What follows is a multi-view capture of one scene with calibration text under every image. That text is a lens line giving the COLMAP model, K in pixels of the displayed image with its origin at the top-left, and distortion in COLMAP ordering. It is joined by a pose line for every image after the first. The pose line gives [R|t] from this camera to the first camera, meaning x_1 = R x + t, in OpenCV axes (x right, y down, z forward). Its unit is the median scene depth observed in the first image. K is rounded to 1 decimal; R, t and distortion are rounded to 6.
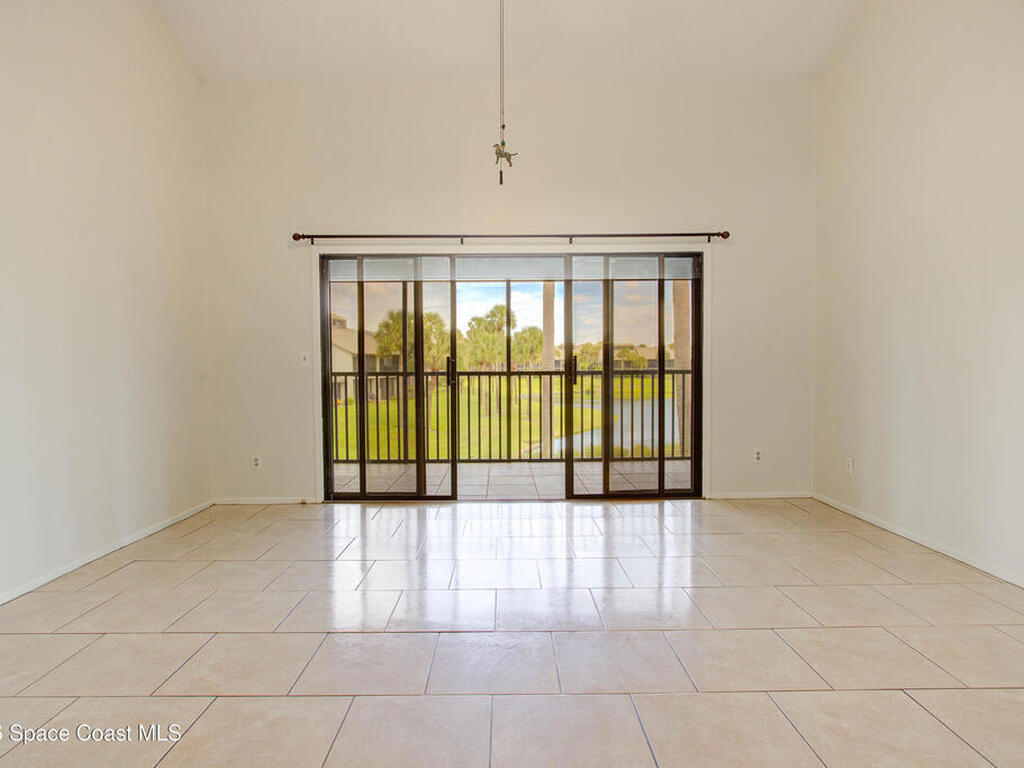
lens RADIAL K [[576.7, 0, 507.2], [0, 576.7, 385.0], [0, 0, 1]] dist [-0.014377, 0.001914]
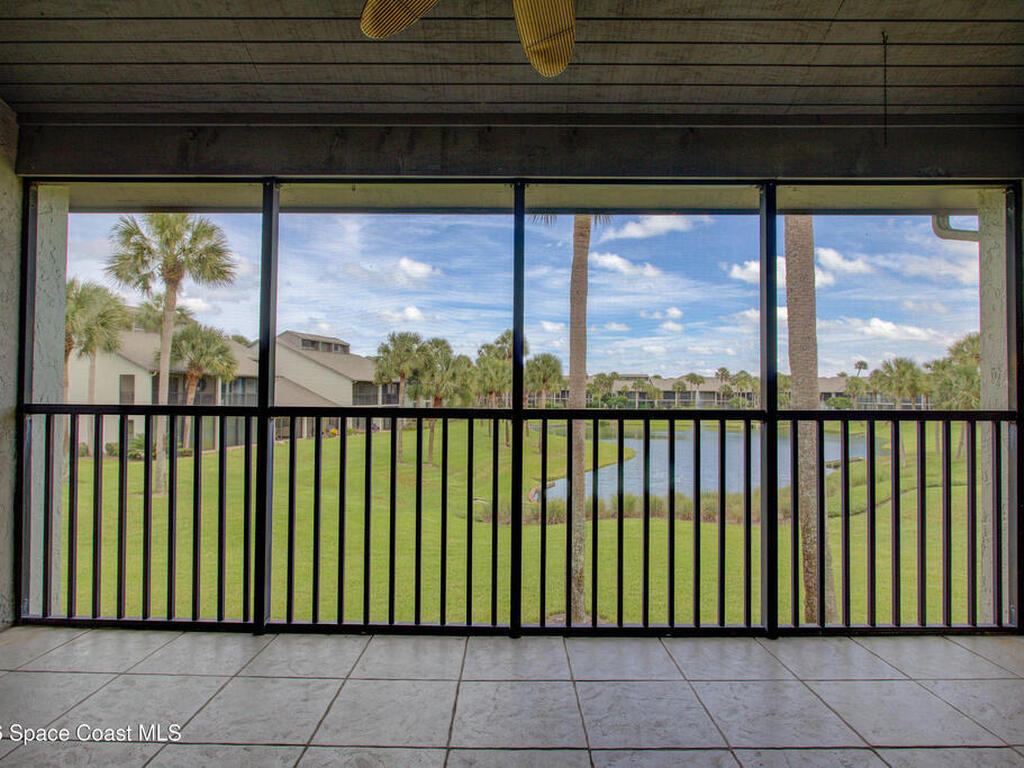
lens RADIAL K [[582.5, 0, 508.7], [0, 582.5, 383.6], [0, 0, 1]] dist [-0.014314, 0.001505]
pose [[0.999785, 0.012317, -0.016690, 0.000365], [-0.013196, 0.998474, -0.053632, -0.002257], [0.016004, 0.053841, 0.998421, 0.068403]]
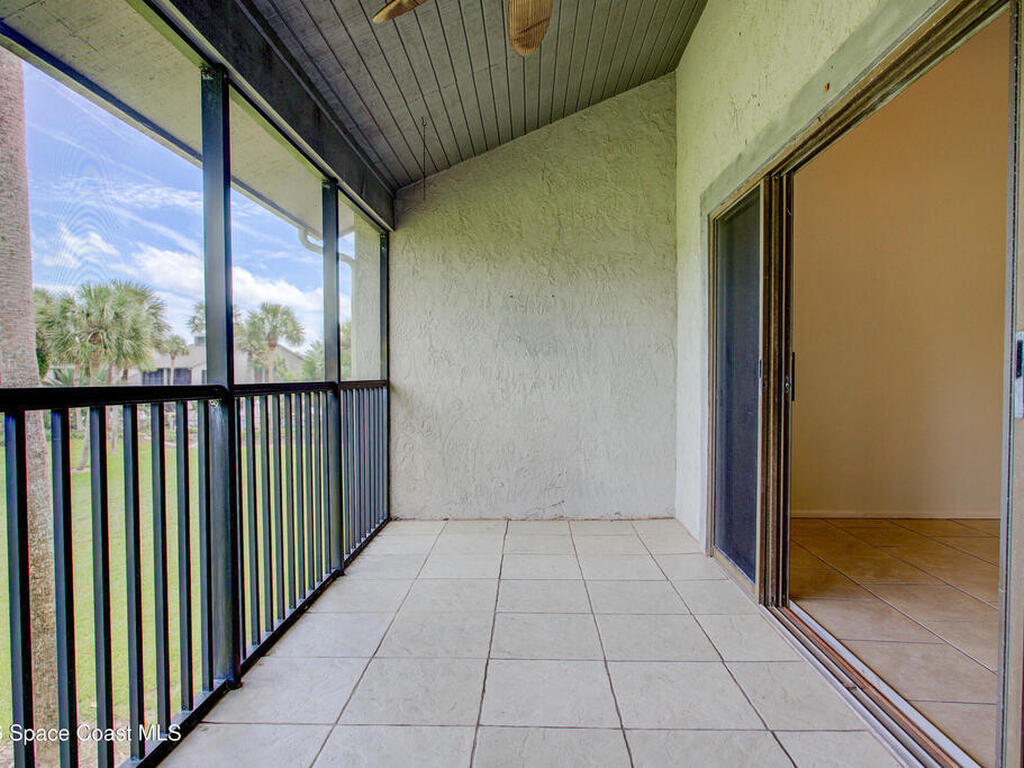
lens RADIAL K [[600.1, 0, 511.6], [0, 600.1, 389.0], [0, 0, 1]] dist [-0.004974, -0.000213]
pose [[0.050831, -0.015269, 0.998591, -0.035165], [0.033317, 0.999353, 0.013585, -0.002458], [-0.998151, 0.032579, 0.051307, 0.097137]]
